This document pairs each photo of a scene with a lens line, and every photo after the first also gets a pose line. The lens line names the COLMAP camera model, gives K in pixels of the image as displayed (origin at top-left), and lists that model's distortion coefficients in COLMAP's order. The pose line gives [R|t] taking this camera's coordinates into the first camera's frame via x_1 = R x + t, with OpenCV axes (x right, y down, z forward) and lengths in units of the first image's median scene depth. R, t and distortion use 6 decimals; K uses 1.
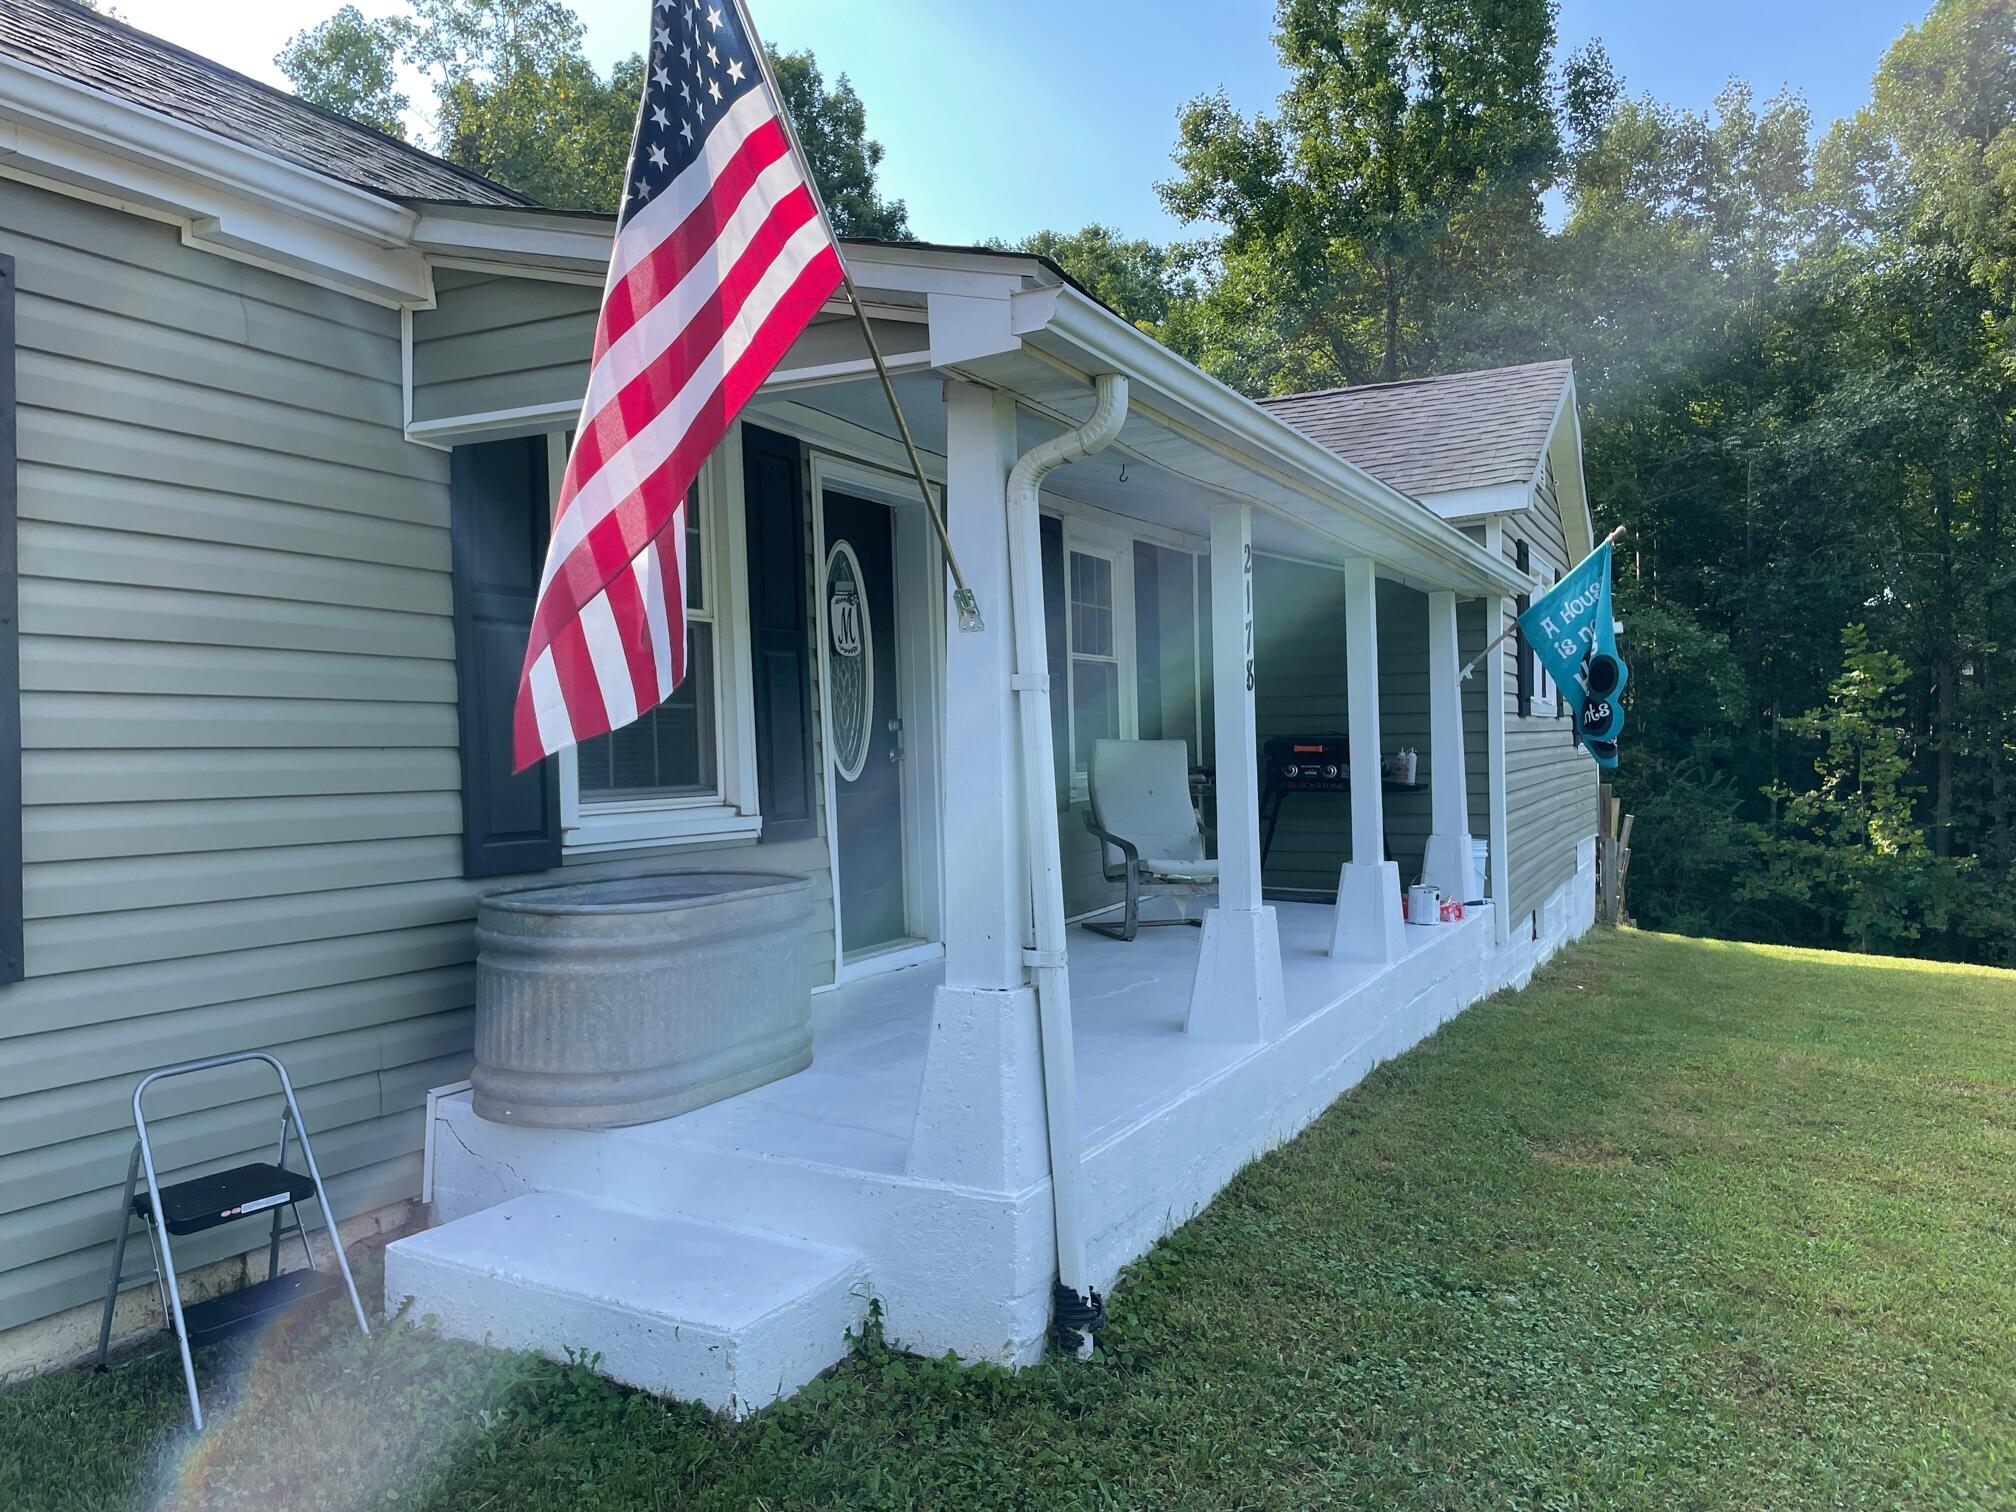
lens RADIAL K [[1508.0, 0, 1018.1], [0, 1508.0, 760.6], [0, 0, 1]] dist [0.075057, -0.110352]
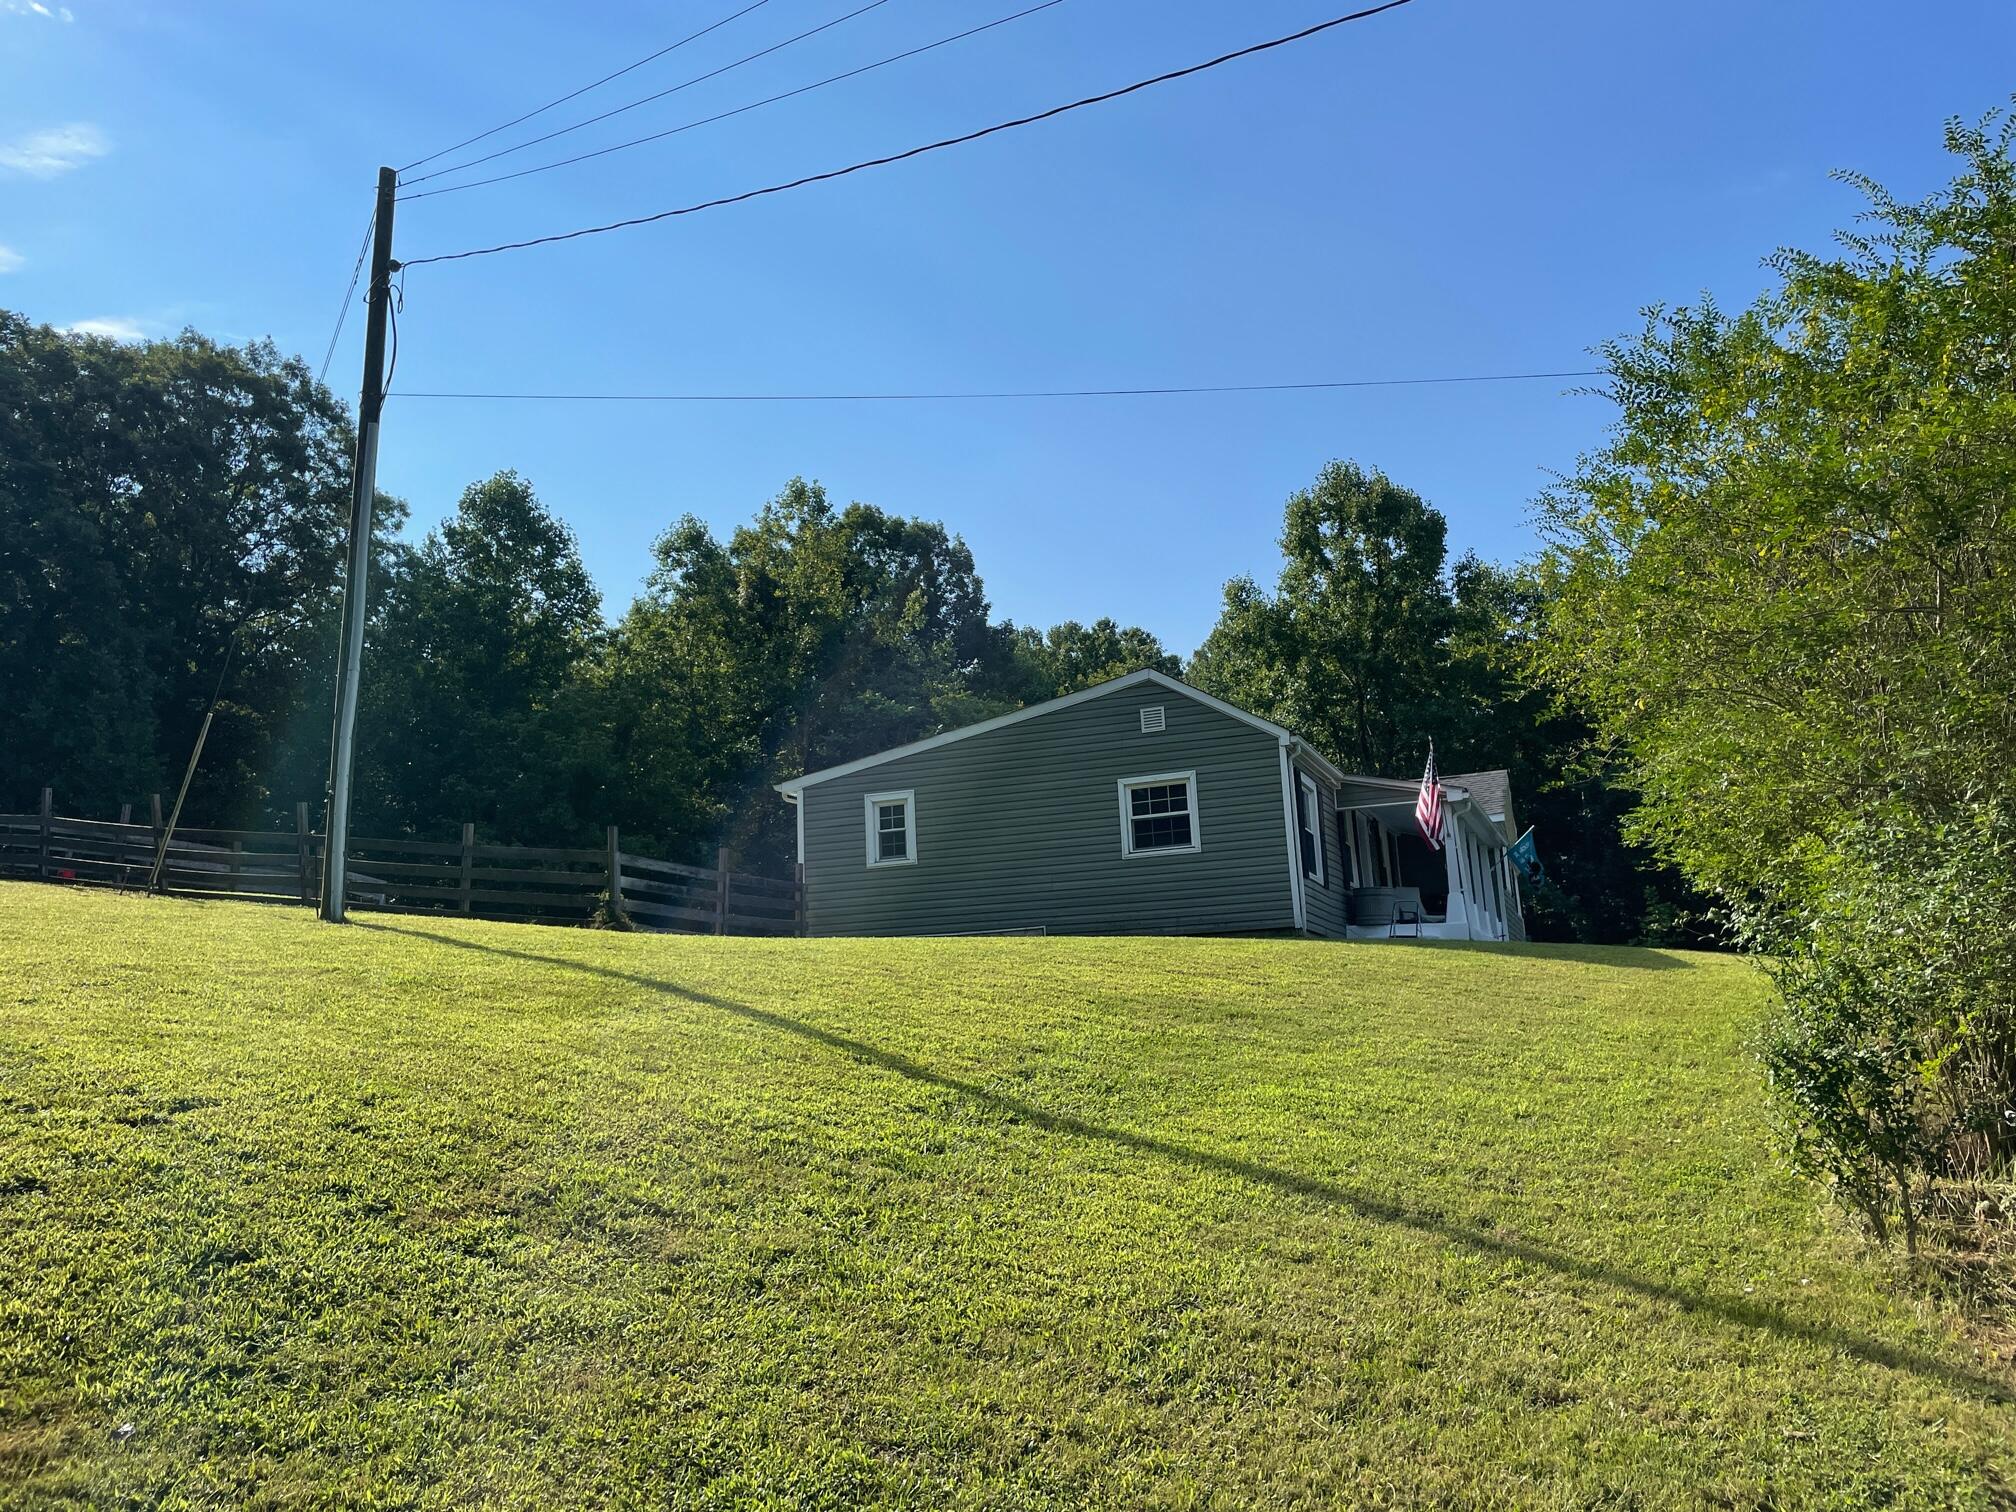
lens RADIAL K [[1508.0, 0, 1018.1], [0, 1508.0, 760.6], [0, 0, 1]] dist [0.075057, -0.110352]
pose [[0.996927, -0.008848, 0.077832, -0.322147], [0.024527, 0.978897, -0.202878, 0.115678], [-0.074395, 0.204164, 0.976106, -0.715746]]
